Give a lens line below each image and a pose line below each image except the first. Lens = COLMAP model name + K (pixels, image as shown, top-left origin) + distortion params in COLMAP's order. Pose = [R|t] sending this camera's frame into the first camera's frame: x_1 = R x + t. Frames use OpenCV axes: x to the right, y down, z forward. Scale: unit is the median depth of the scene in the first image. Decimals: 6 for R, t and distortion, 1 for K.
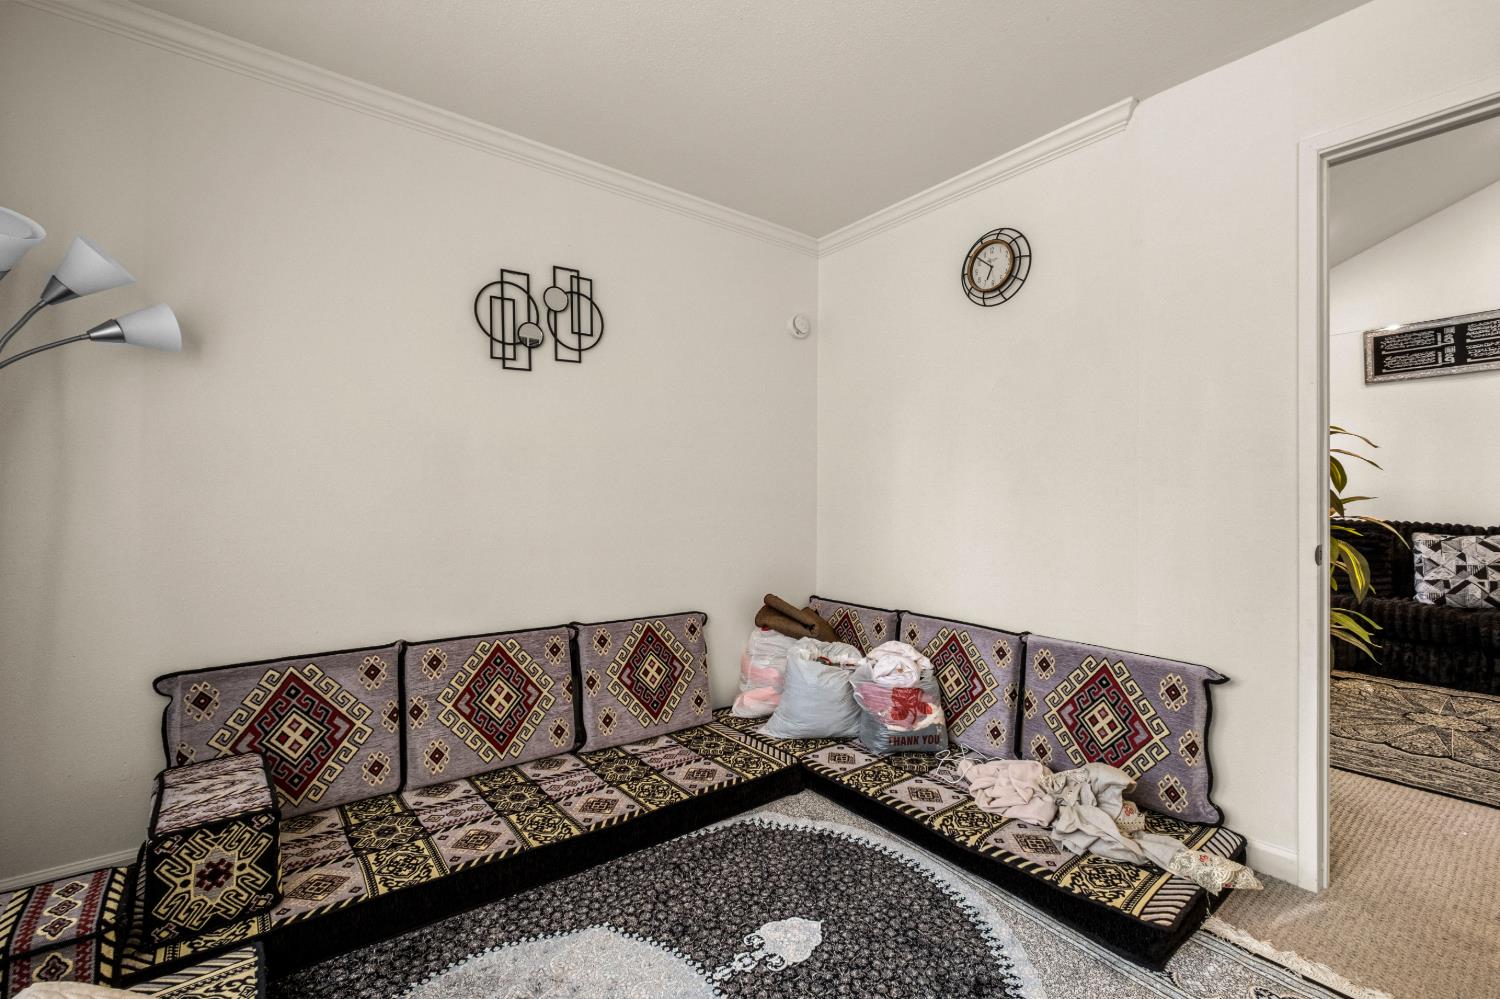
lens RADIAL K [[650.0, 0, 750.8], [0, 650.0, 493.1], [0, 0, 1]] dist [-0.005505, 0.000589]
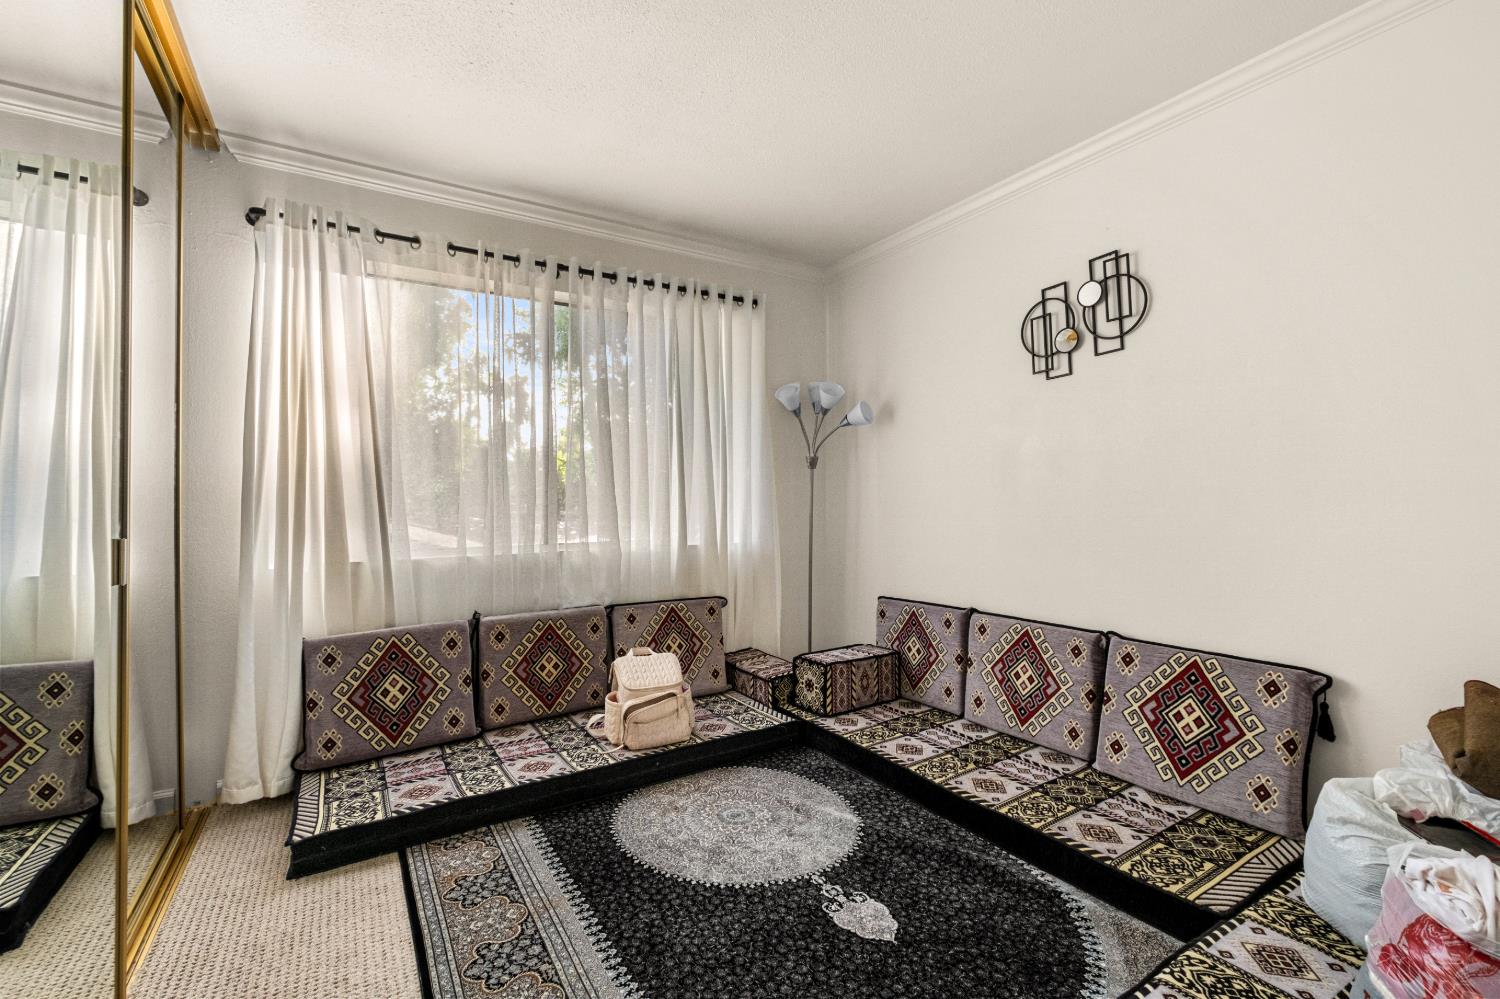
lens RADIAL K [[650.0, 0, 746.7], [0, 650.0, 491.2], [0, 0, 1]] dist [-0.005505, 0.000589]
pose [[-0.107990, -0.022338, -0.993901, 0.709914], [0.018848, 0.999522, -0.024512, 0.010757], [0.993973, -0.021380, -0.107517, 0.582809]]
